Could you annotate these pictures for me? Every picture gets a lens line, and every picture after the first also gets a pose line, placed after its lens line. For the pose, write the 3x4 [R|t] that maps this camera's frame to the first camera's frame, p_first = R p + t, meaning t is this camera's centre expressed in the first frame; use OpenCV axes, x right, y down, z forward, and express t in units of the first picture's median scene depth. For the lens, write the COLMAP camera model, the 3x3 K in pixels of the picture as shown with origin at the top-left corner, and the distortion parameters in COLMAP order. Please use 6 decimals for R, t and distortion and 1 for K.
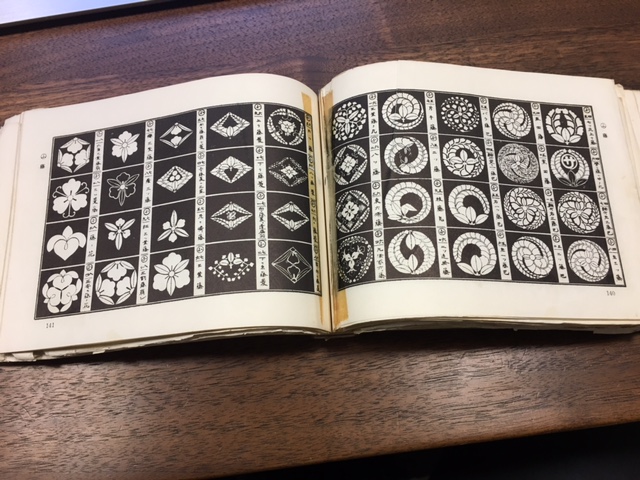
lens RADIAL K [[542.0, 0, 323.5], [0, 542.0, 239.2], [0, 0, 1]] dist [0.056316, -0.080632]
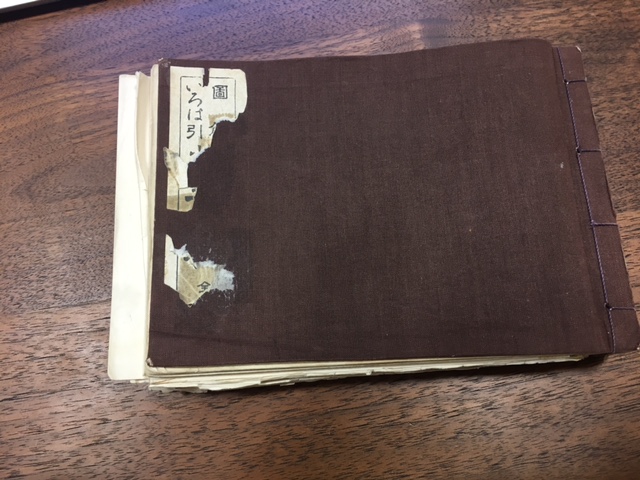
lens RADIAL K [[542.0, 0, 317.0], [0, 542.0, 240.8], [0, 0, 1]] dist [0.056316, -0.080632]
pose [[0.960047, -0.127009, -0.249356, -0.028122], [0.111213, 0.990848, -0.076502, 0.047637], [0.256790, 0.045714, 0.965385, 0.186414]]
